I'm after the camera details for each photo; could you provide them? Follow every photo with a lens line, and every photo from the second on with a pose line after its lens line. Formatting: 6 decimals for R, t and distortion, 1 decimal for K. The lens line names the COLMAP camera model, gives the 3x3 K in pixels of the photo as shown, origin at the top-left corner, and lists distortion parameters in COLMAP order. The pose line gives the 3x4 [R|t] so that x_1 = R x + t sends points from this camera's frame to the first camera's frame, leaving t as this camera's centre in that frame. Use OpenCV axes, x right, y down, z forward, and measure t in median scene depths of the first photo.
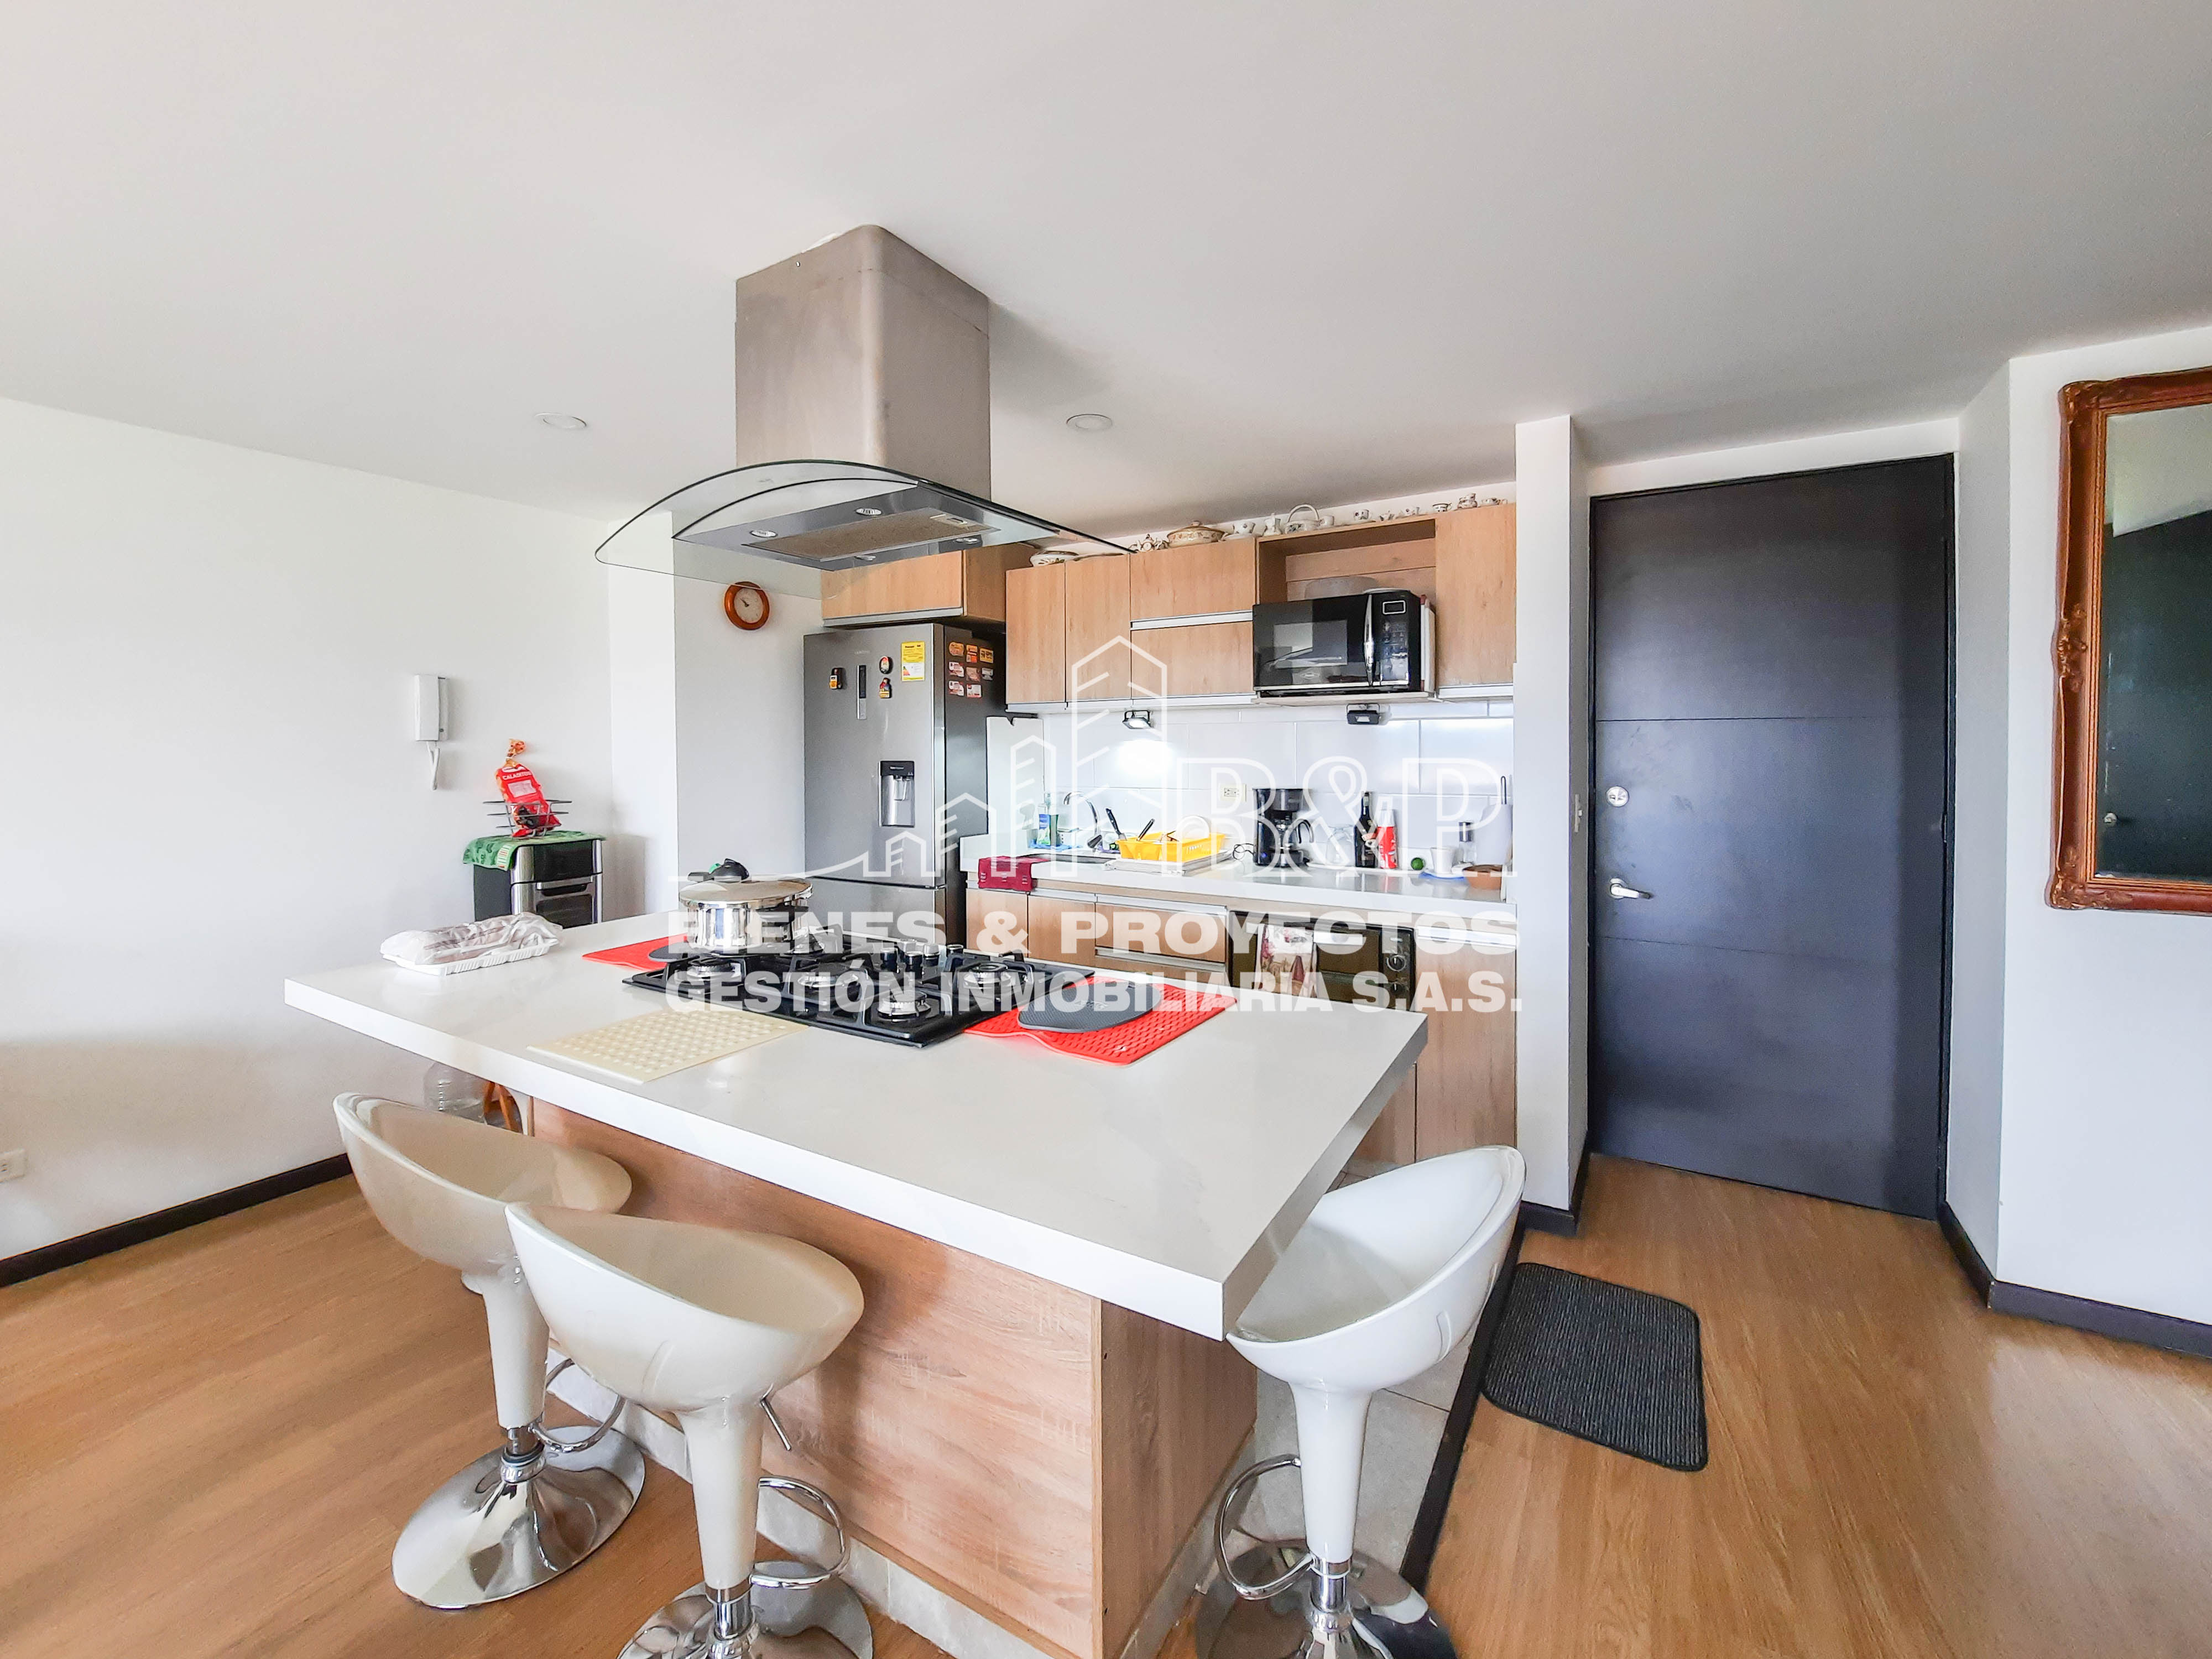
lens RADIAL K [[903.6, 0, 1069.2], [0, 903.6, 760.3], [0, 0, 1]] dist [-0.011846, -0.000242]
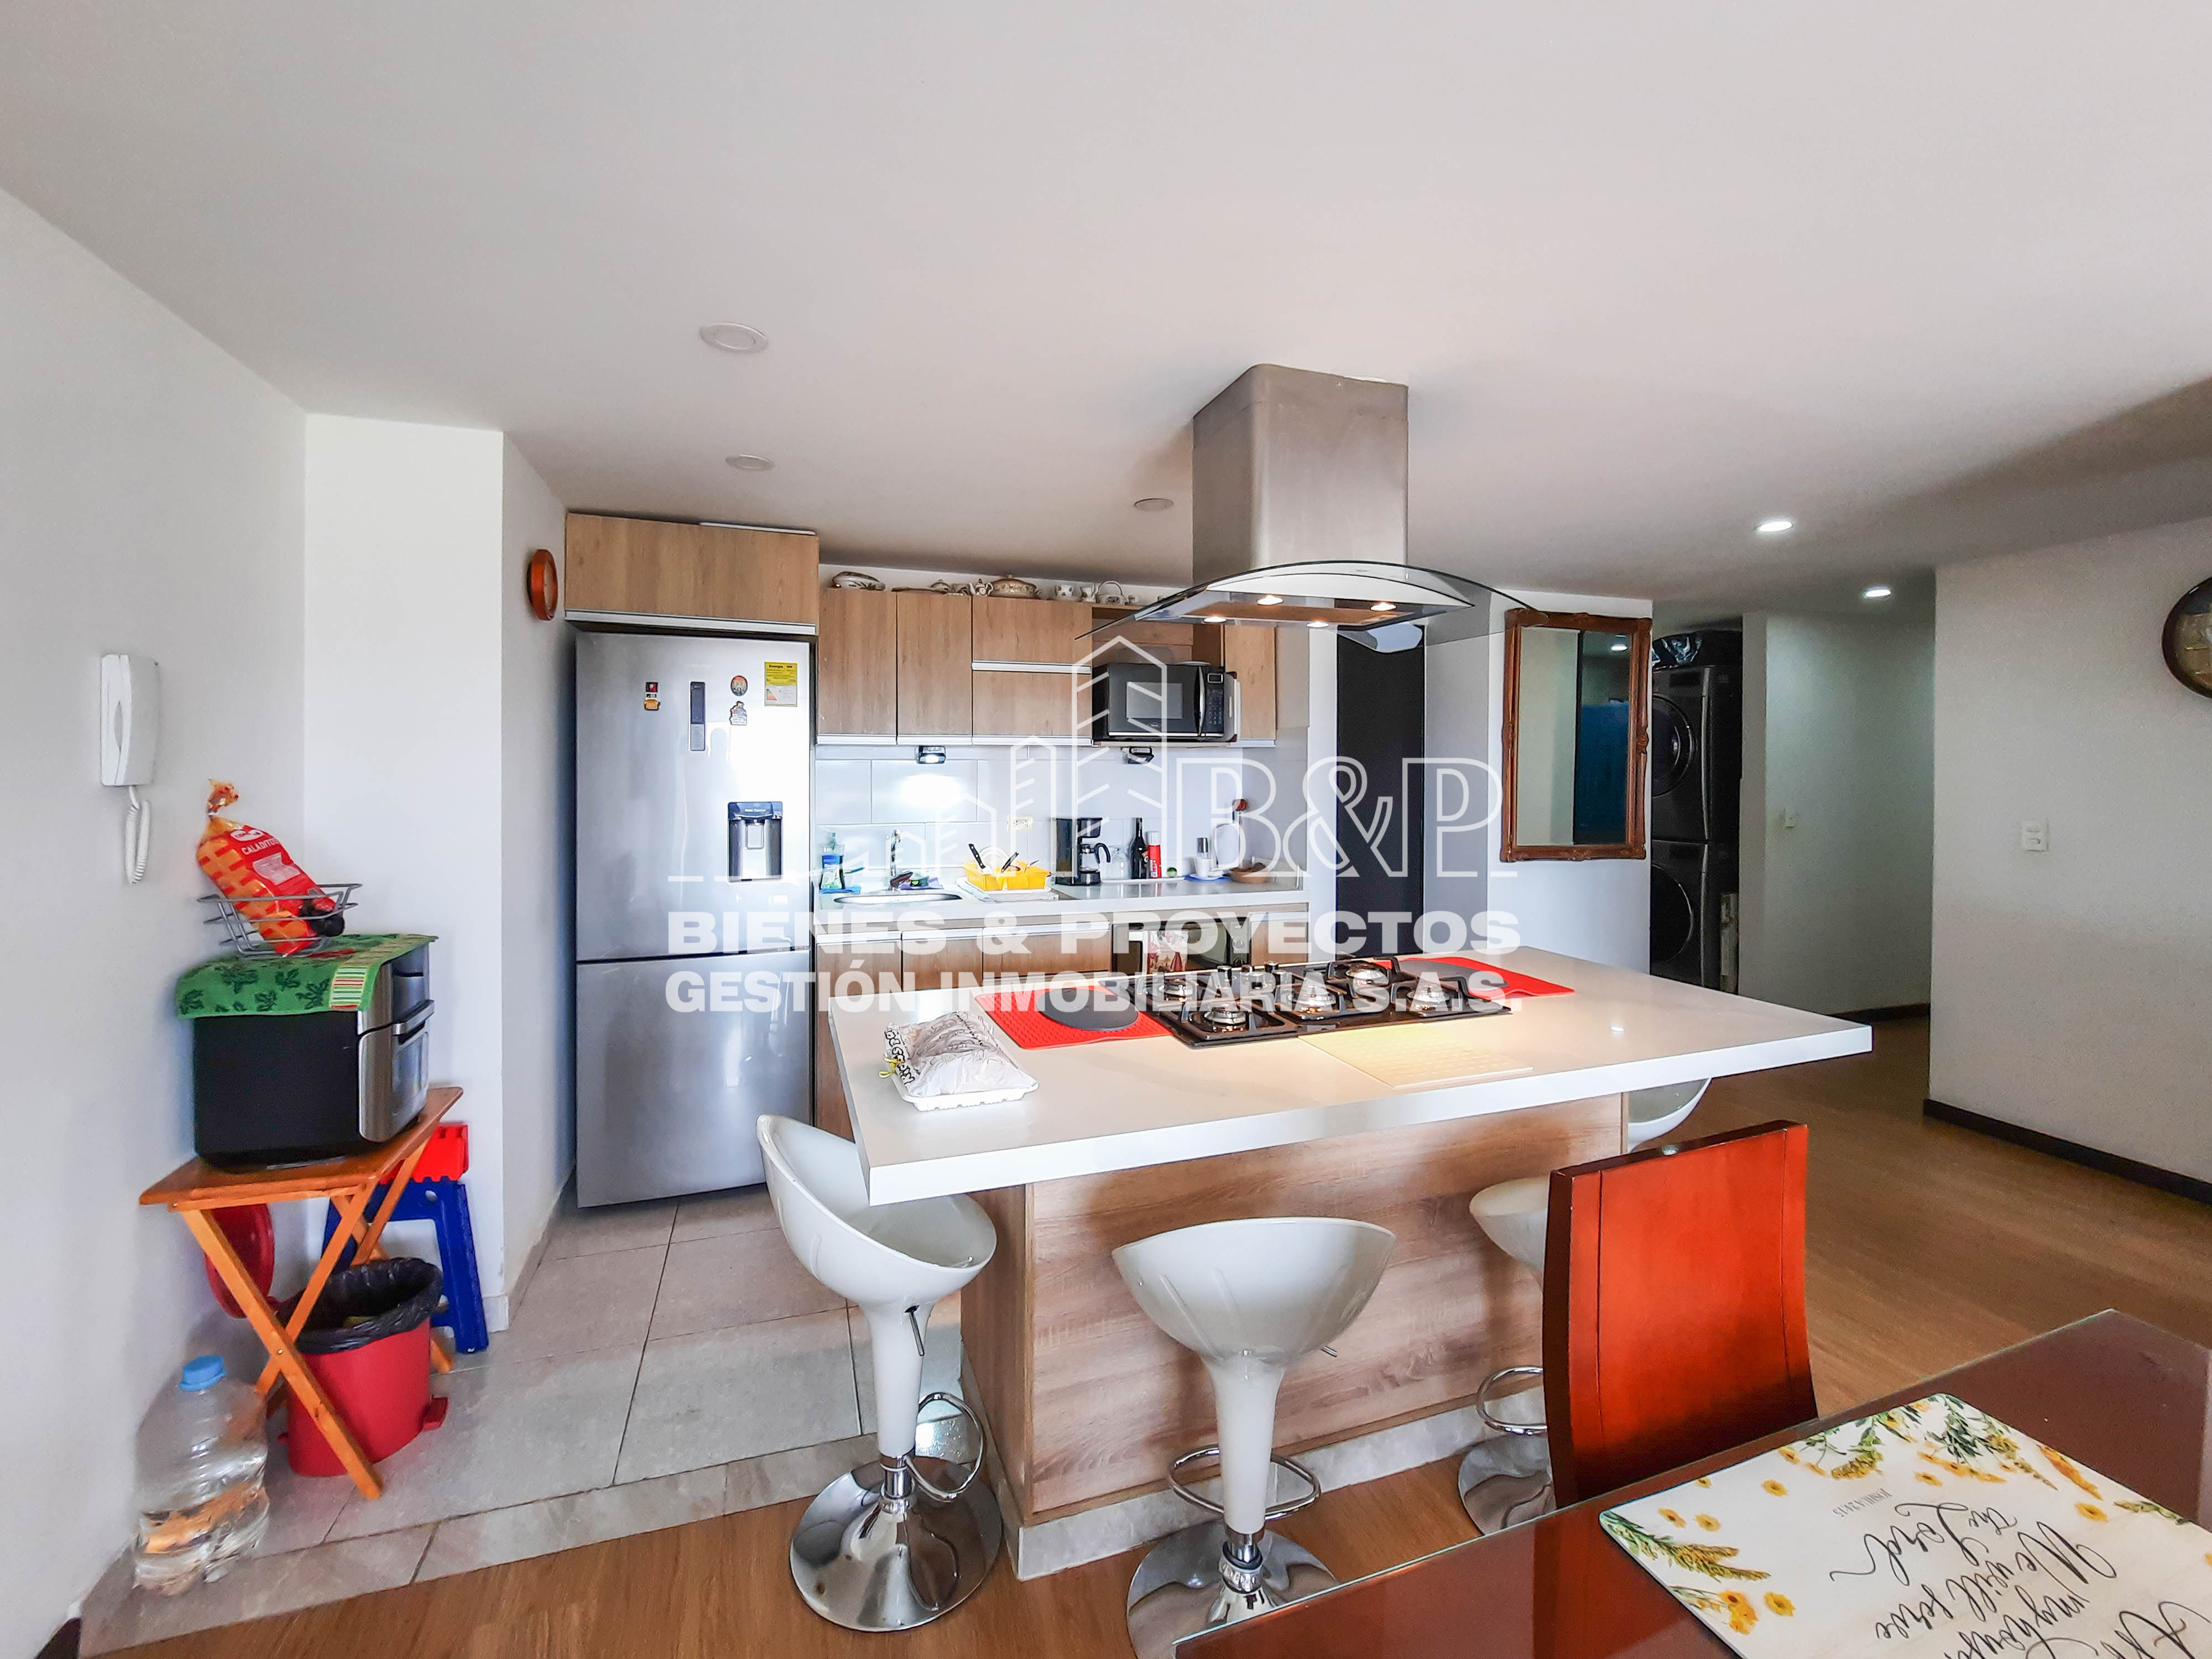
lens RADIAL K [[903.6, 0, 1077.5], [0, 903.6, 768.5], [0, 0, 1]] dist [-0.011846, -0.000242]
pose [[0.642103, 0.004549, 0.766605, -0.765821], [0.007563, 0.999896, -0.012267, -0.020785], [-0.766581, 0.013674, 0.642001, 0.290283]]
